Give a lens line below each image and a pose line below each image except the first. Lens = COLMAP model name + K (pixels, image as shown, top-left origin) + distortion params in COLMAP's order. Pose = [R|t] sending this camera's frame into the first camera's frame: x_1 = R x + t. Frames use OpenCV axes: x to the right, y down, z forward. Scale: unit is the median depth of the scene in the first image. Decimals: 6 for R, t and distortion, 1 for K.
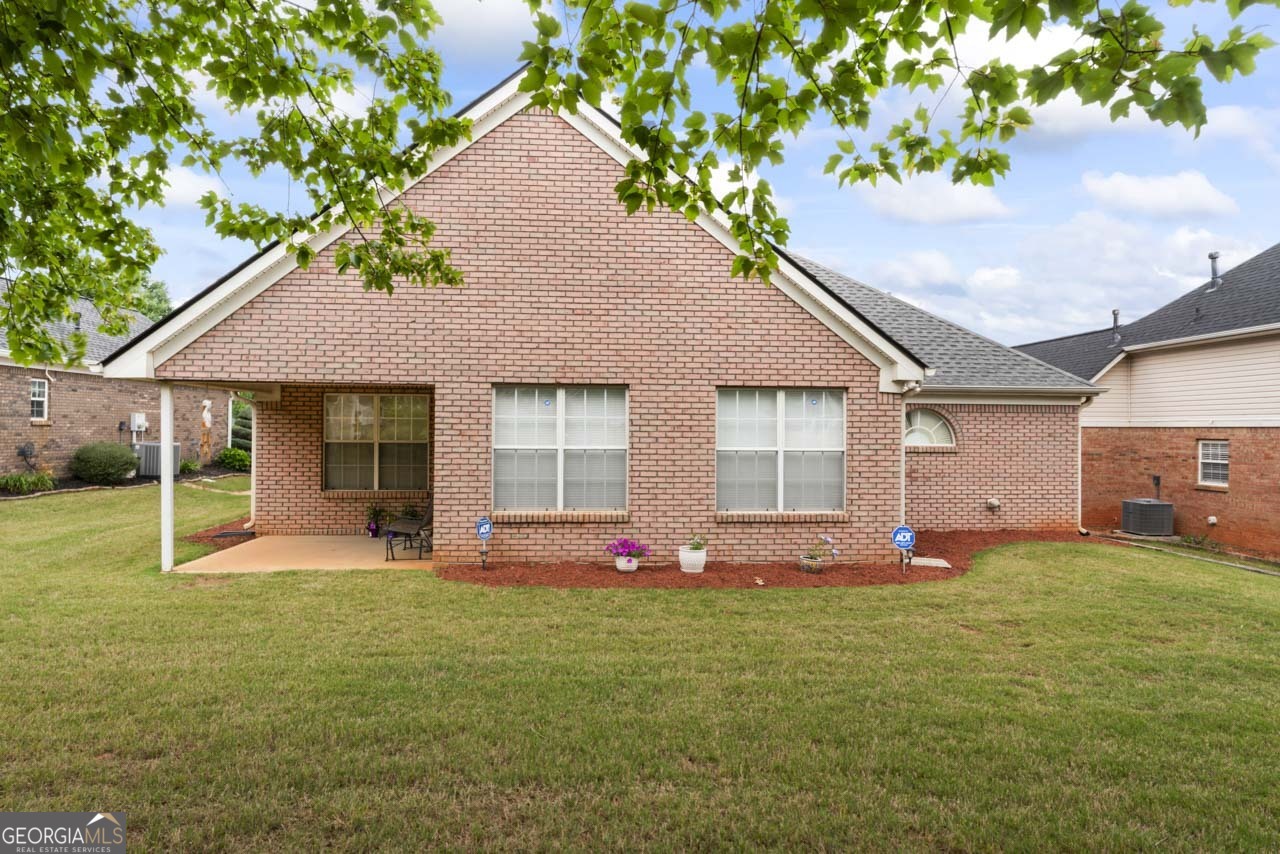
lens RADIAL K [[777.2, 0, 640.1], [0, 777.2, 424.0], [0, 0, 1]] dist [-0.008358, -0.000420]
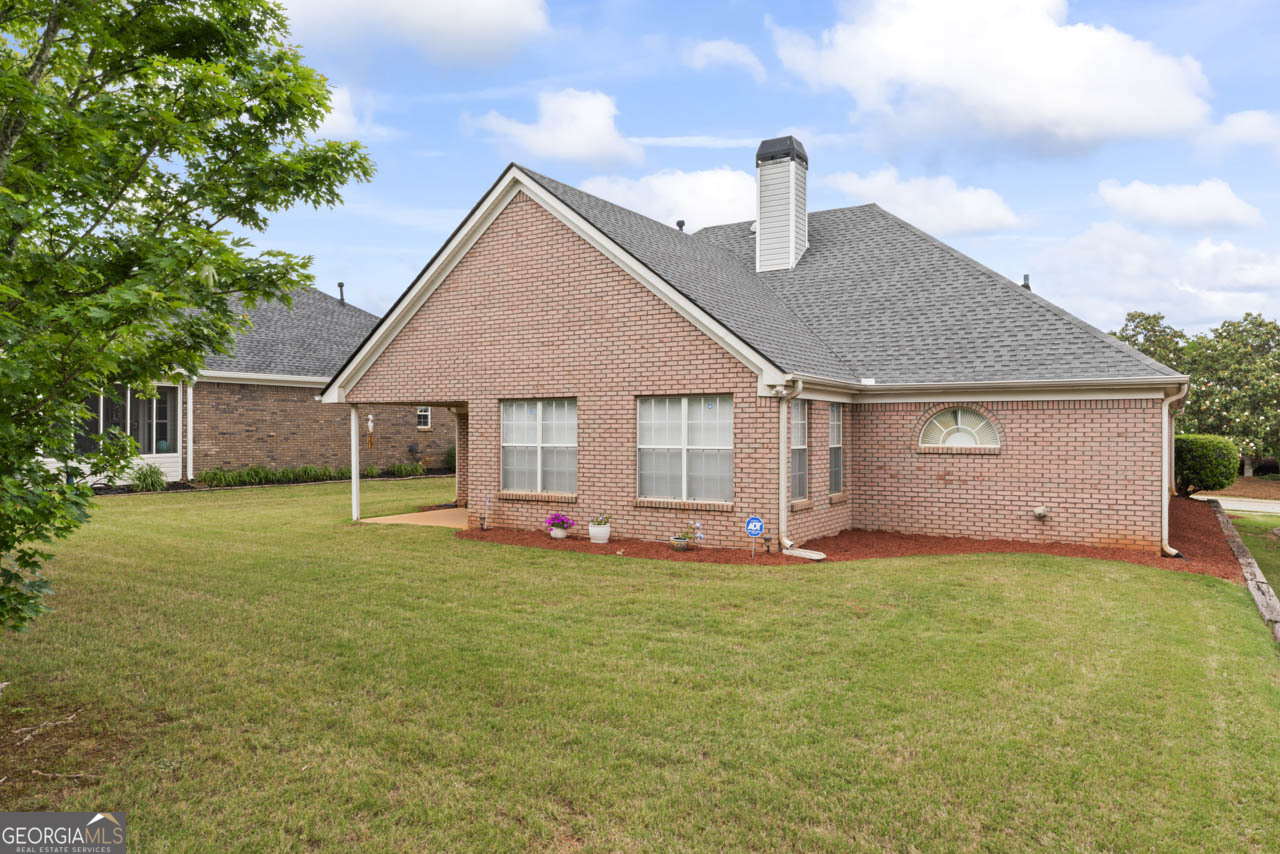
lens RADIAL K [[846.5, 0, 640.2], [0, 846.5, 428.6], [0, 0, 1]] dist [-0.004776, -0.003577]
pose [[0.802902, -0.008837, -0.596046, 0.903095], [0.009430, 0.999953, -0.002123, 0.006200], [0.596037, -0.003916, 0.802948, -0.071367]]
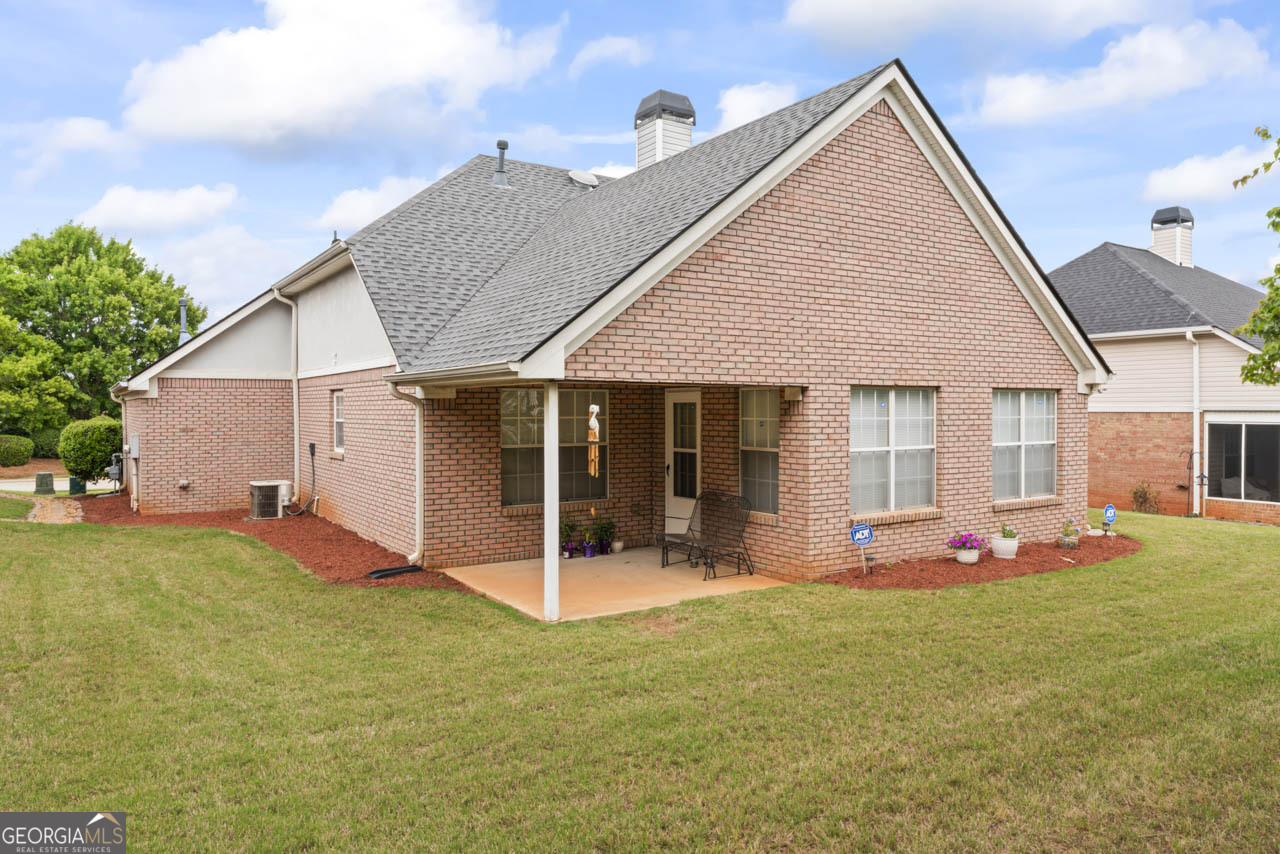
lens RADIAL K [[846.5, 0, 636.5], [0, 846.5, 418.9], [0, 0, 1]] dist [-0.004776, -0.003577]
pose [[0.877588, -0.015540, 0.479164, -0.915242], [0.005213, 0.999725, 0.022875, -0.035089], [-0.479388, -0.017577, 0.877427, 0.191080]]
